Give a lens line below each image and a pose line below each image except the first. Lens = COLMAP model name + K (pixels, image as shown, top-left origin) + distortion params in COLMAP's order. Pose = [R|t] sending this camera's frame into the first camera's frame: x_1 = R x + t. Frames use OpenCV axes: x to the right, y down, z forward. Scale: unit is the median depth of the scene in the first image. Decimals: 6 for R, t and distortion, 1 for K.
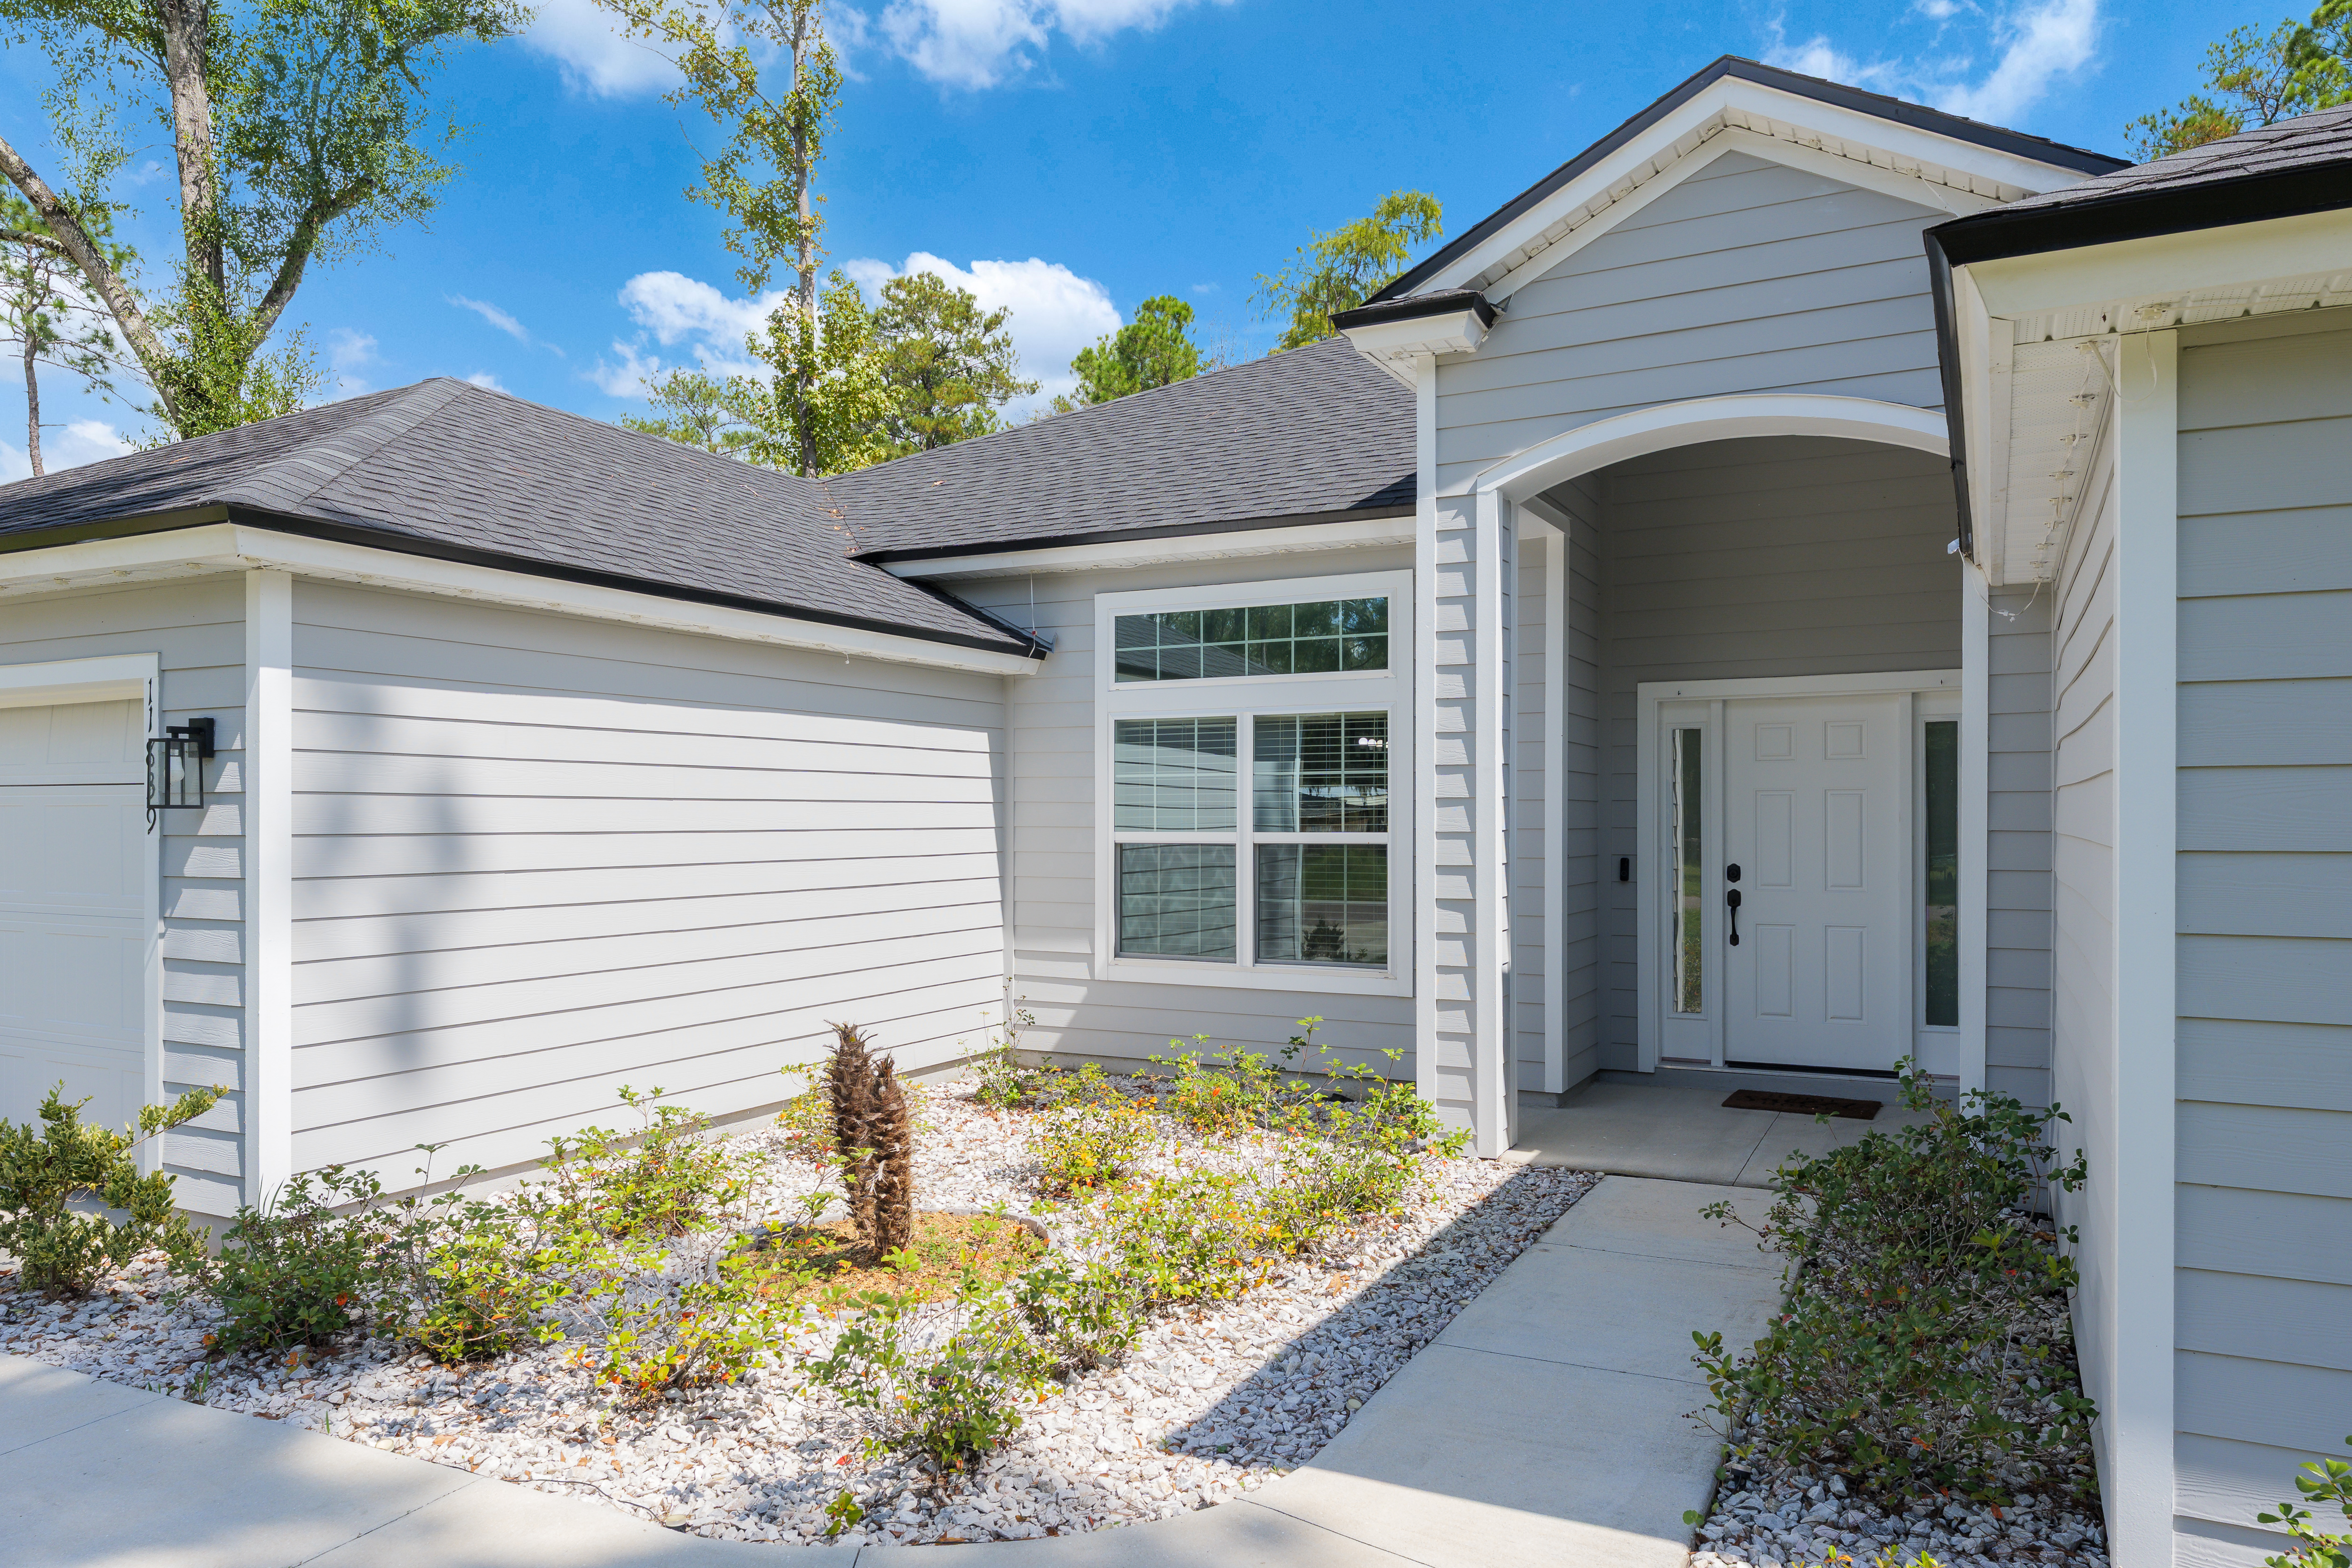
lens RADIAL K [[1591.6, 0, 1176.1], [0, 1591.6, 808.9], [0, 0, 1]] dist [0.001965, 0.000634]
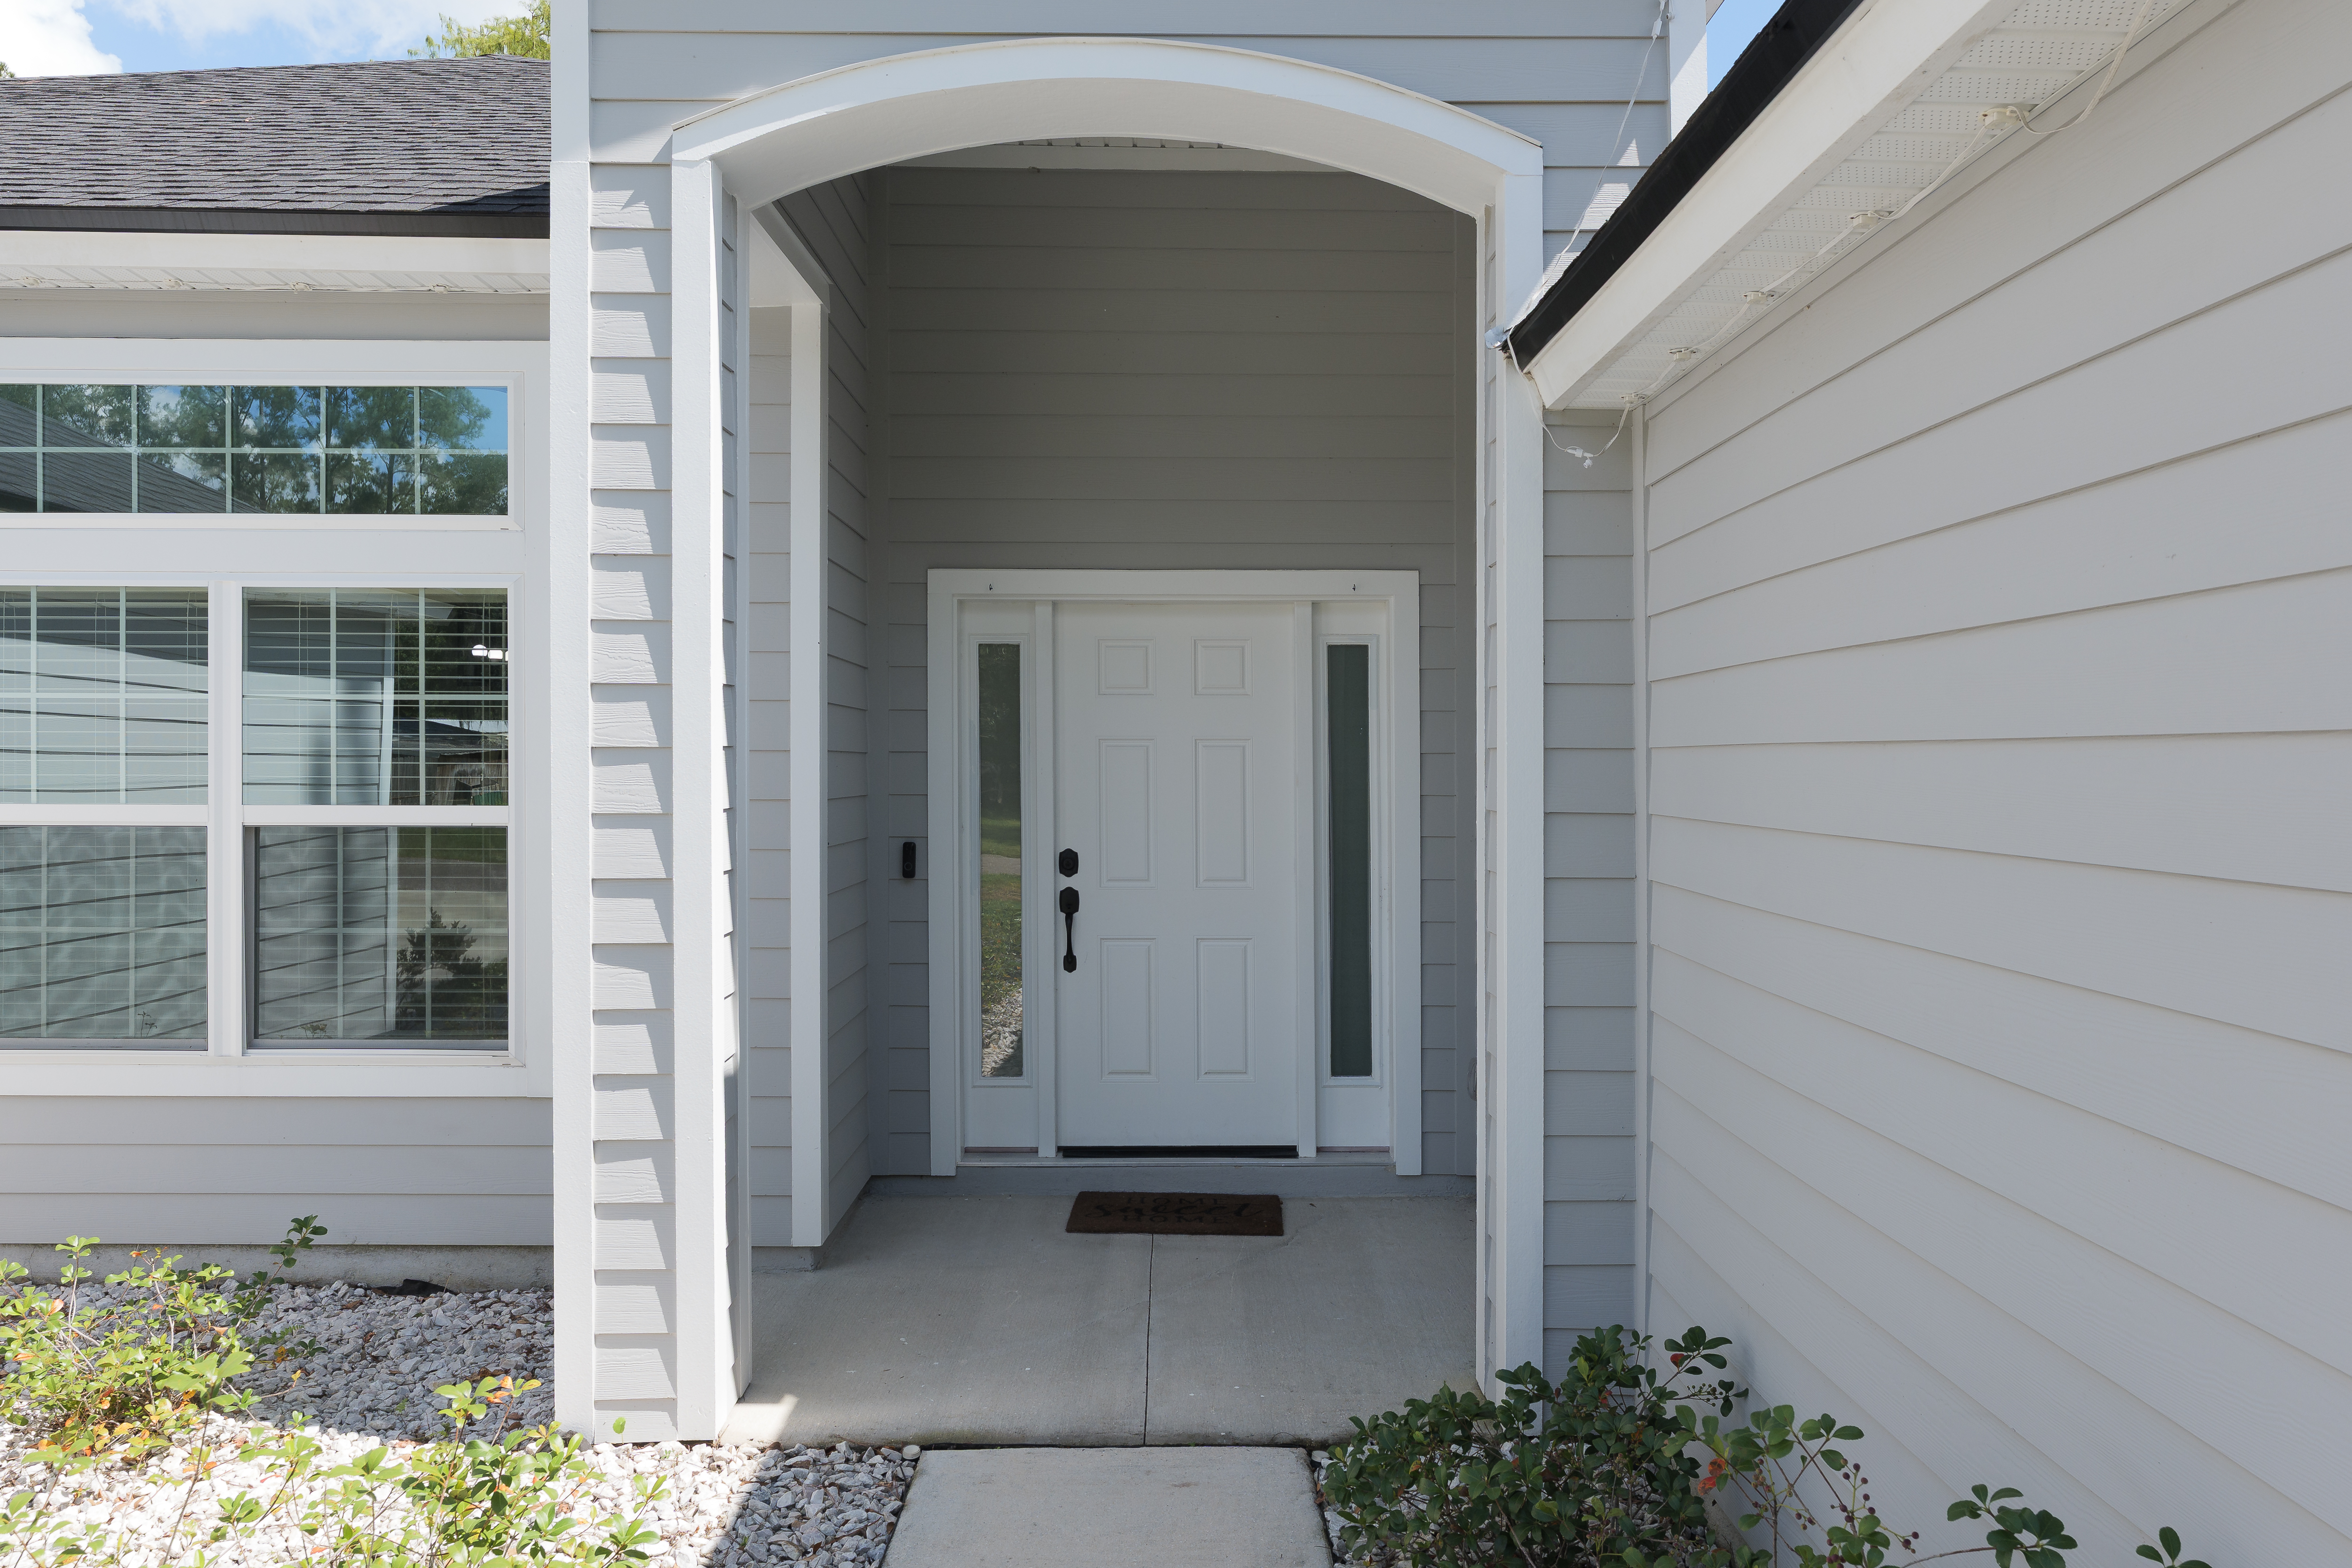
lens RADIAL K [[1591.9, 0, 1176.1], [0, 1591.9, 808.9], [0, 0, 1]] dist [0.001965, 0.000634]
pose [[0.878008, -0.009329, 0.478554, 0.074462], [-0.007959, 0.999387, 0.034084, -0.005372], [-0.478579, -0.033735, 0.877396, 0.412721]]
